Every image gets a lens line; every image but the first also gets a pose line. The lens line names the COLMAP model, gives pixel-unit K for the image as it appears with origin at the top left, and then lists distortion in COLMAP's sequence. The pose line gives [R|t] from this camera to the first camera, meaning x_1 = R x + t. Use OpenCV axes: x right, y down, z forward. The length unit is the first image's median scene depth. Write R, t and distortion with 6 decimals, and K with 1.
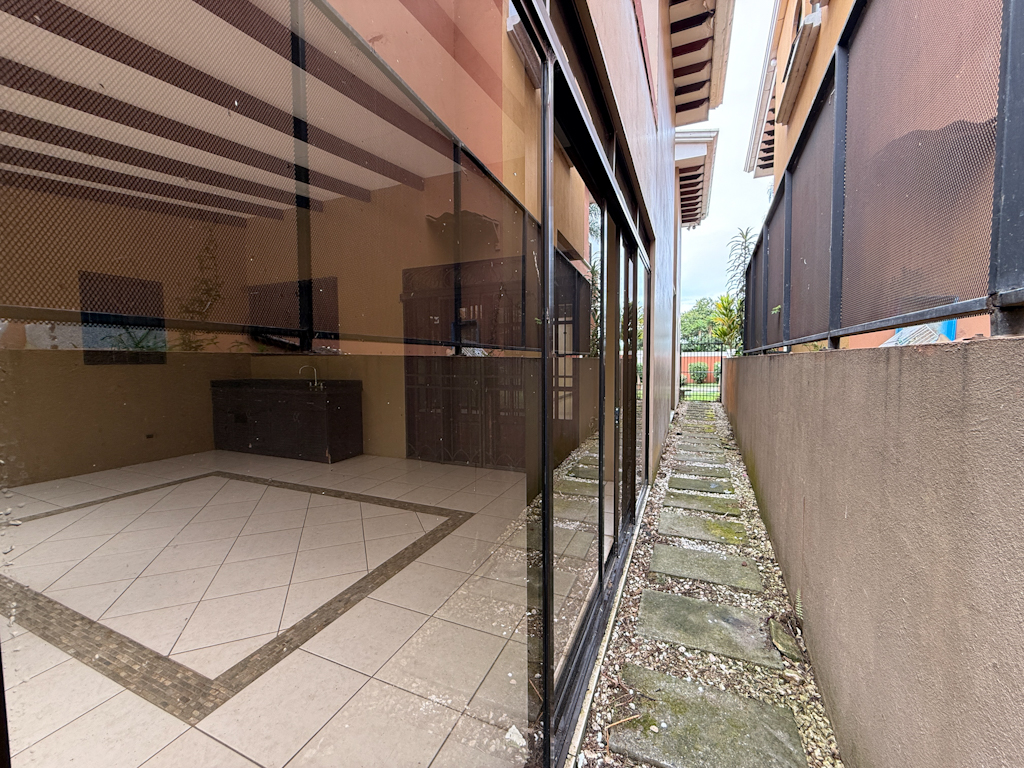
lens RADIAL K [[407.6, 0, 508.9], [0, 407.6, 383.4], [0, 0, 1]] dist [-0.000714, -0.000110]
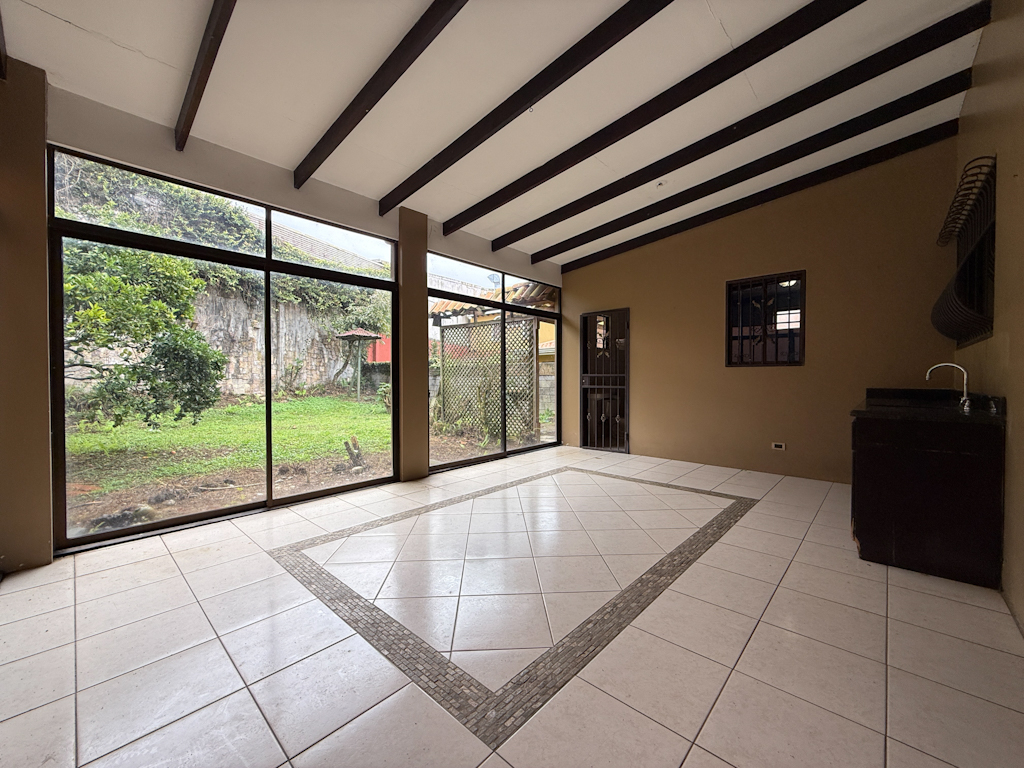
lens RADIAL K [[407.6, 0, 508.9], [0, 407.6, 383.4], [0, 0, 1]] dist [-0.000714, -0.000110]
pose [[-0.328043, 0.020855, -0.944432, 0.243842], [-0.052274, 0.997824, 0.040191, -0.020840], [0.943215, 0.062553, -0.326239, 1.077743]]
